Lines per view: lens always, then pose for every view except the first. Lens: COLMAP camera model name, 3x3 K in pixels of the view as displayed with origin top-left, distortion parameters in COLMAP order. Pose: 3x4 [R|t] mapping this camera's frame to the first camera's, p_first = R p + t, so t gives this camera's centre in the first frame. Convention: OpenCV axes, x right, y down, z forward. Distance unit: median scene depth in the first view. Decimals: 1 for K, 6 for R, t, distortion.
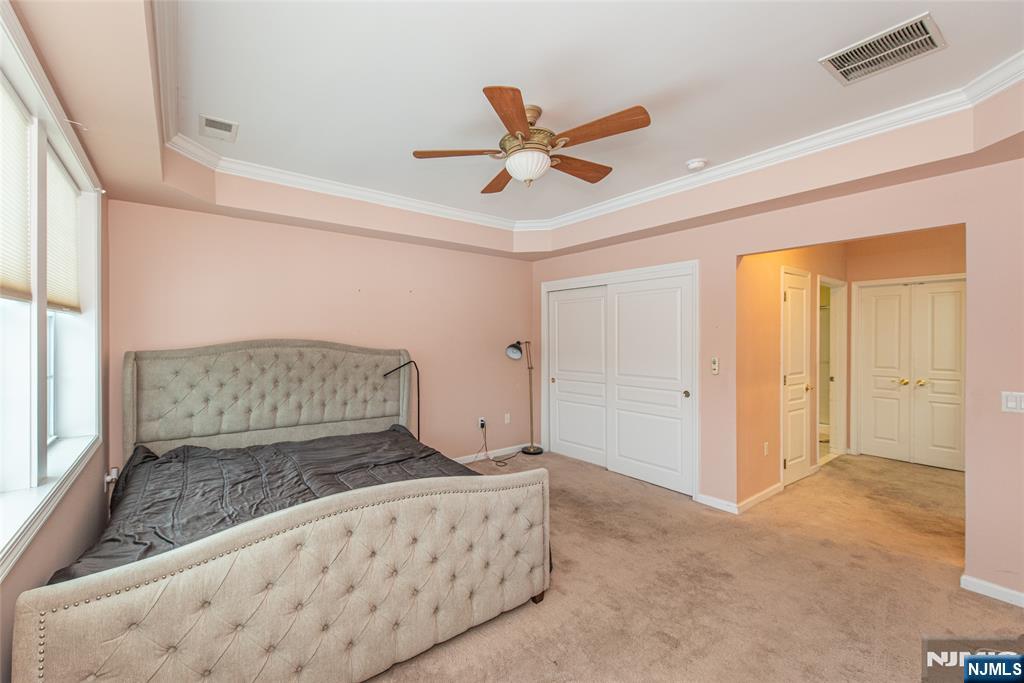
lens RADIAL K [[416.0, 0, 512.1], [0, 416.0, 338.0], [0, 0, 1]] dist [0.008743, -0.000128]
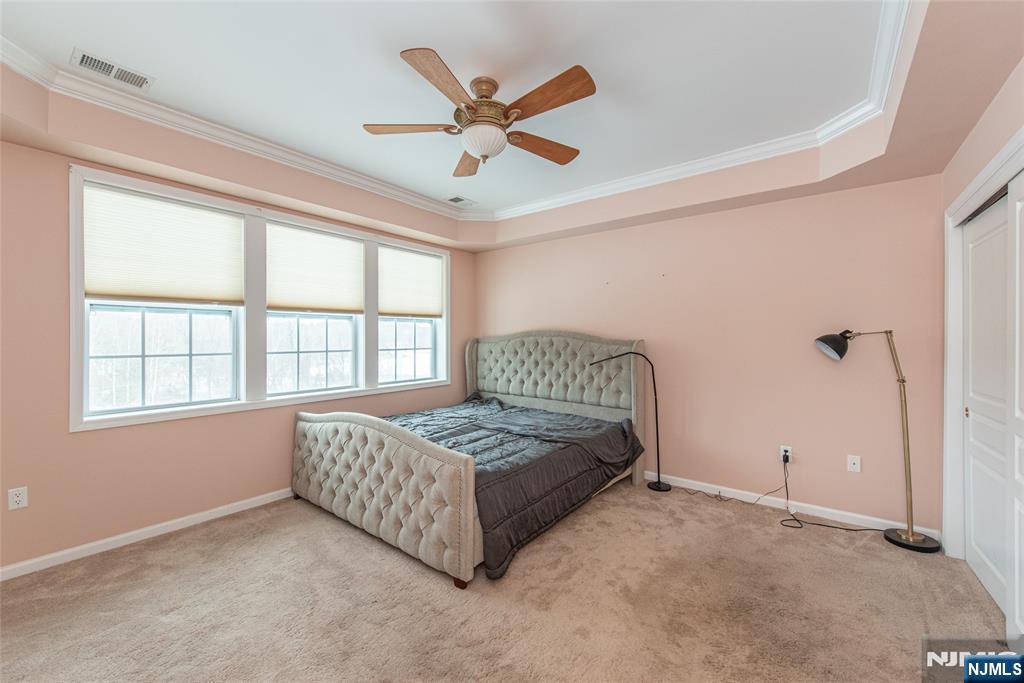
lens RADIAL K [[451.7, 0, 512.0], [0, 451.7, 341.5], [0, 0, 1]] dist [0.001515, -0.000128]
pose [[0.195540, 0.007888, -0.980664, 0.748806], [0.005352, 0.999944, 0.009110, 0.022269], [0.980681, -0.007030, 0.195487, 0.599582]]
